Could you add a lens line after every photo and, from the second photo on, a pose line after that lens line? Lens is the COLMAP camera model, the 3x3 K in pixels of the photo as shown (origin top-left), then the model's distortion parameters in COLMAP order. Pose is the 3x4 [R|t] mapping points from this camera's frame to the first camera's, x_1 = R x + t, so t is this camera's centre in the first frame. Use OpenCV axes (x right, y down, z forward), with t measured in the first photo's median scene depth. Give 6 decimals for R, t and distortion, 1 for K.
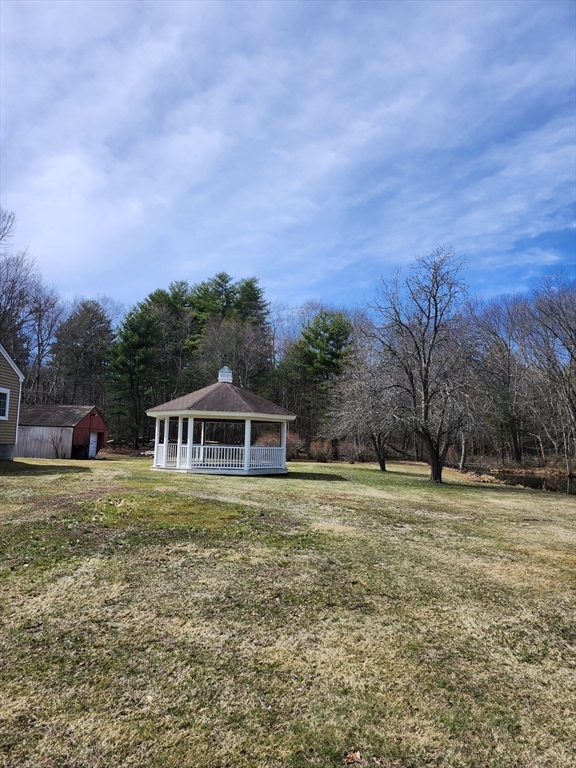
lens RADIAL K [[494.2, 0, 288.0], [0, 494.2, 384.0], [0, 0, 1]] dist [0.033095, -0.035293]
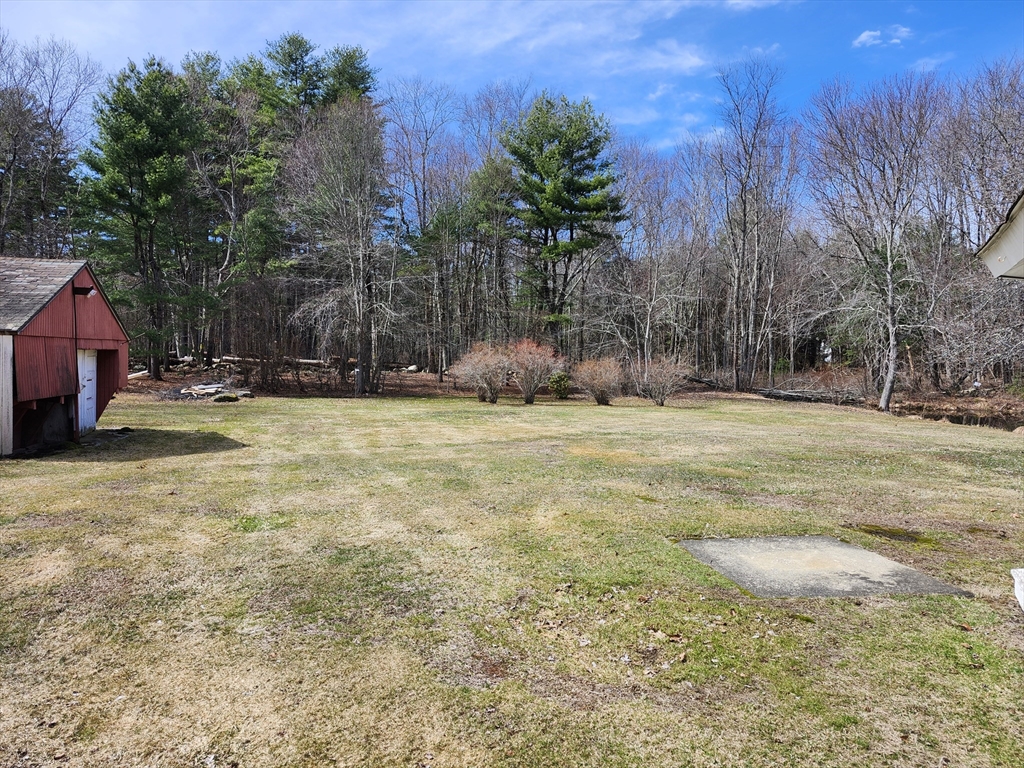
lens RADIAL K [[658.9, 0, 487.3], [0, 658.9, 383.3], [0, 0, 1]] dist [0.033095, -0.035293]
pose [[0.975270, -0.027472, 0.219305, -0.213792], [-0.008881, 0.986573, 0.163082, 0.043199], [-0.220840, -0.160996, 0.961930, 0.487021]]
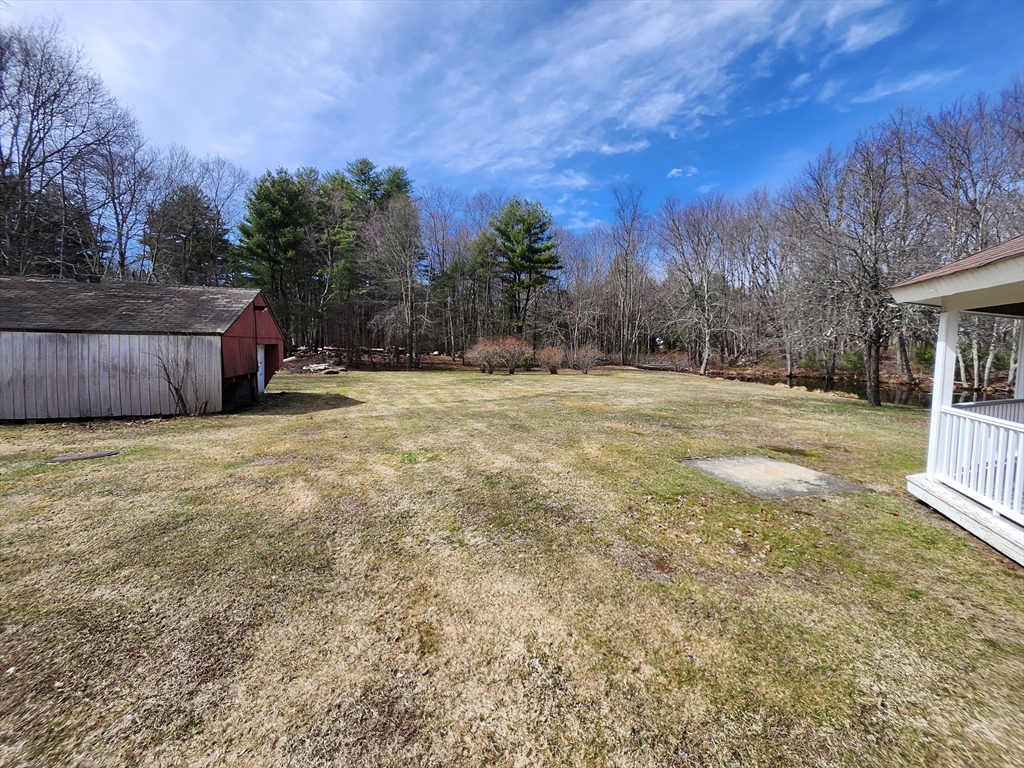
lens RADIAL K [[372.4, 0, 499.7], [0, 372.4, 364.4], [0, 0, 1]] dist [-0.003136, -0.000297]
pose [[0.953849, -0.037863, 0.297891, -0.244457], [-0.014470, 0.985071, 0.171540, 0.044136], [-0.299939, -0.167934, 0.939061, 0.512519]]
